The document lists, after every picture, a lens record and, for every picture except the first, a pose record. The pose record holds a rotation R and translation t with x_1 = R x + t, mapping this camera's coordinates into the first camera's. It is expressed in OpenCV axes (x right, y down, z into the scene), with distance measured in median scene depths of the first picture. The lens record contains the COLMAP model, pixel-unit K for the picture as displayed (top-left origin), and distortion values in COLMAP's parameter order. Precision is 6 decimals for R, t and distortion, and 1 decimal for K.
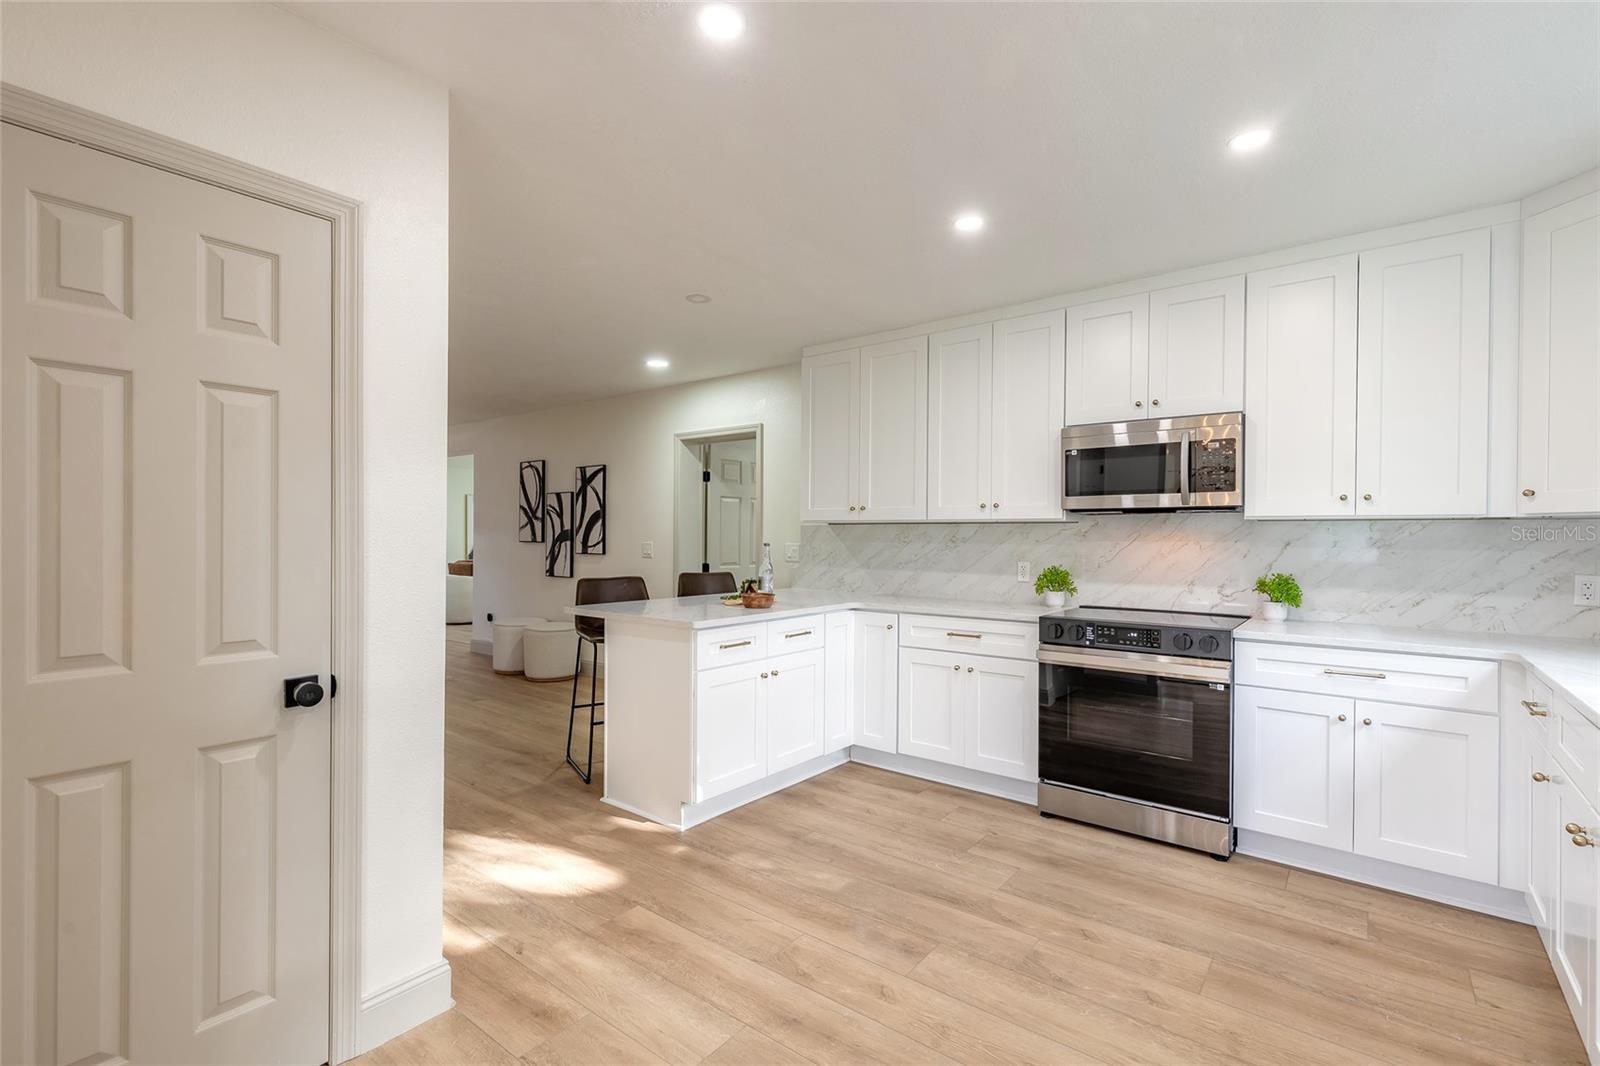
lens RADIAL K [[719.1, 0, 797.1], [0, 719.1, 537.4], [0, 0, 1]] dist [0.008857, -0.002479]
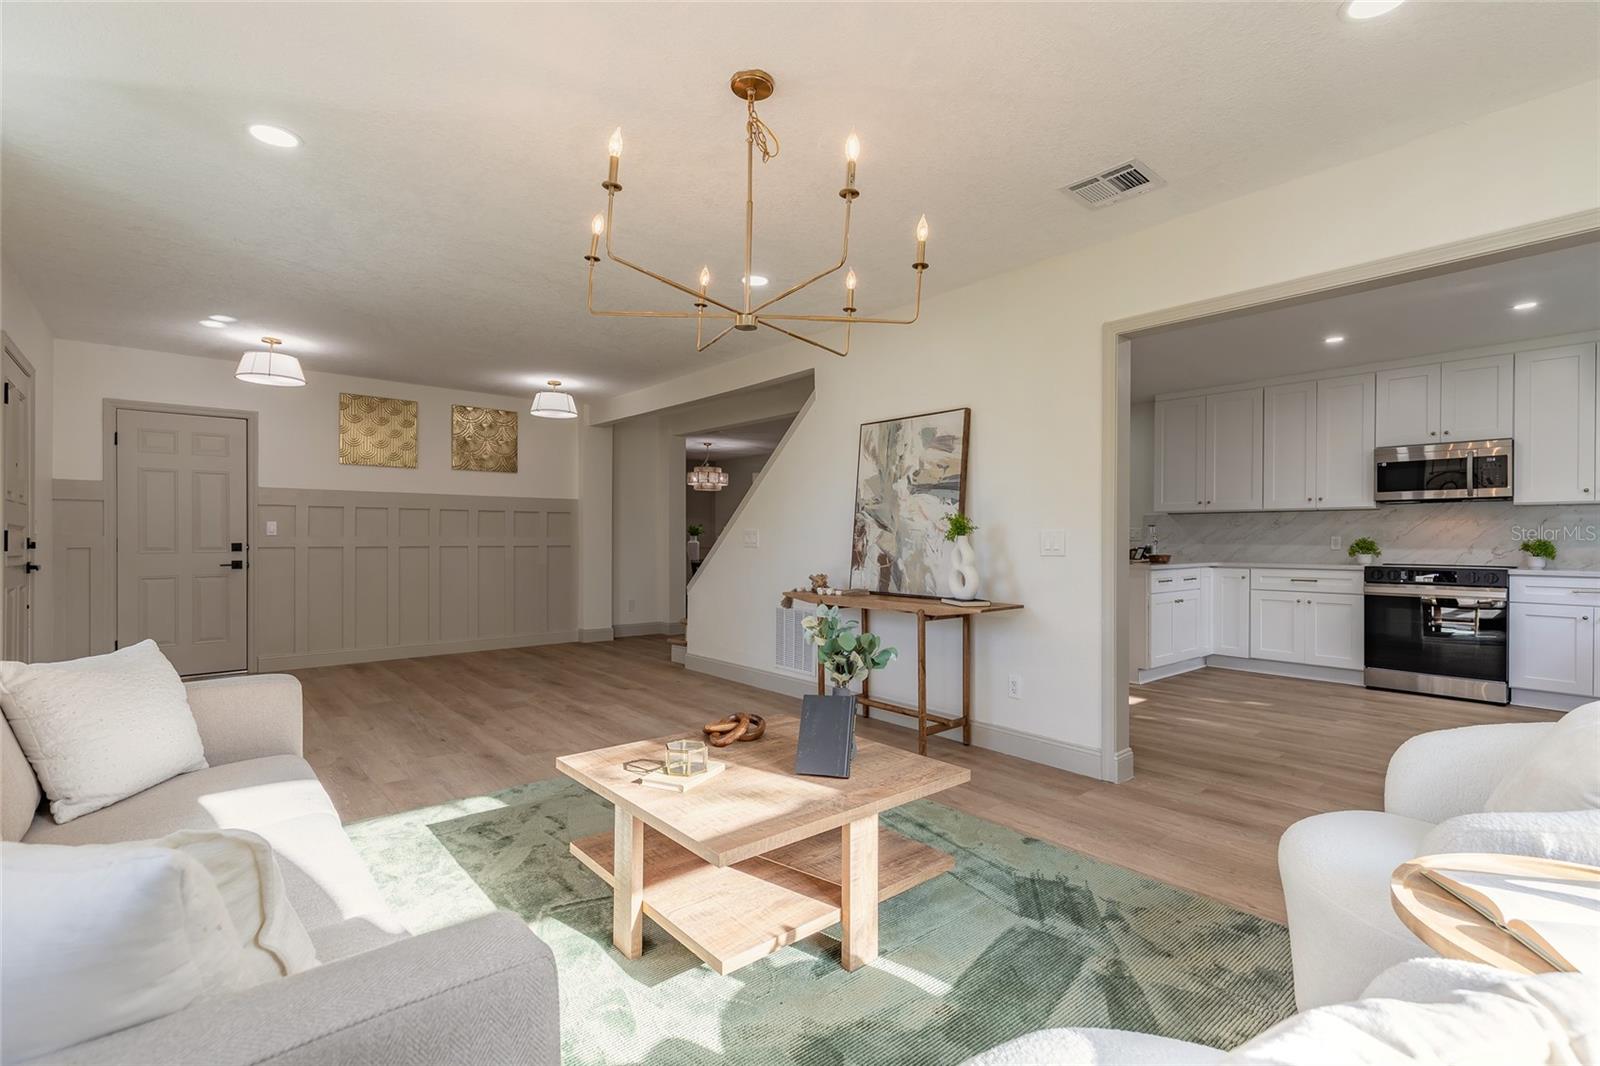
lens RADIAL K [[719.1, 0, 797.3], [0, 719.1, 537.5], [0, 0, 1]] dist [0.008857, -0.002479]
pose [[0.981916, -0.002264, -0.189302, -0.638753], [0.001671, 0.999993, -0.003291, 0.050251], [0.189308, 0.002916, 0.981913, -0.880441]]
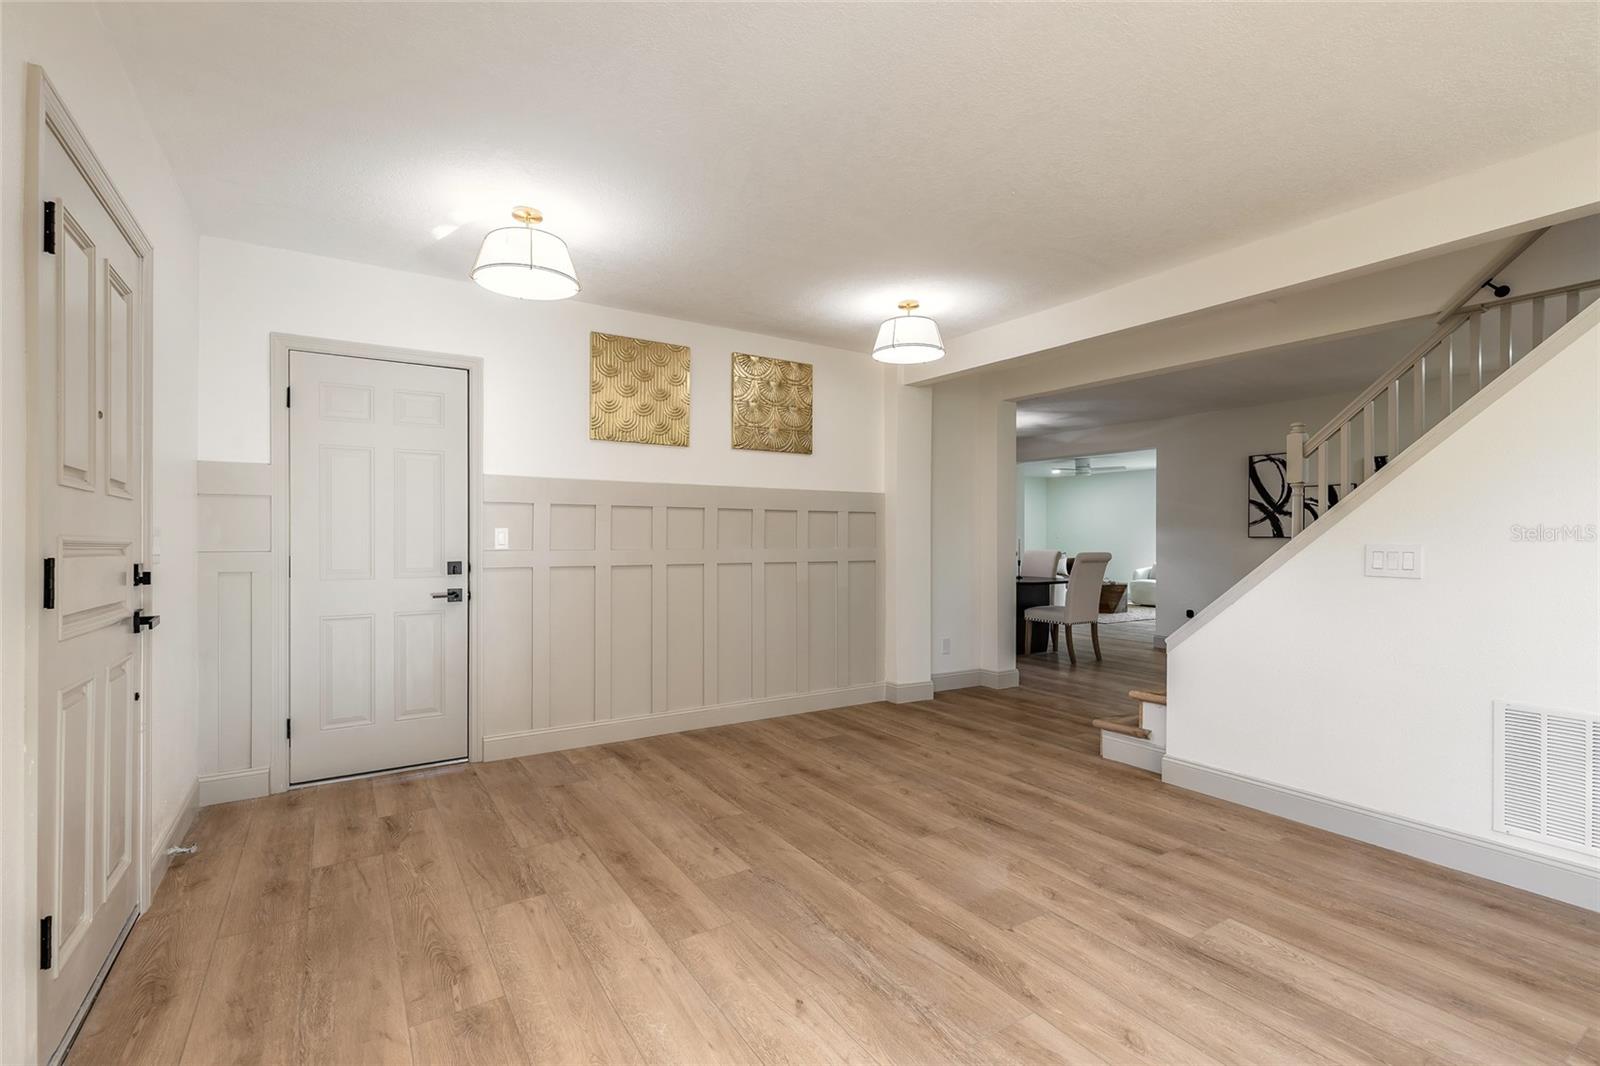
lens RADIAL K [[719.1, 0, 795.5], [0, 719.1, 537.9], [0, 0, 1]] dist [0.008857, -0.002479]
pose [[0.944185, -0.002519, -0.329407, -1.461442], [0.001184, 0.999990, -0.004254, 0.022707], [0.329415, 0.003627, 0.944178, -0.283733]]
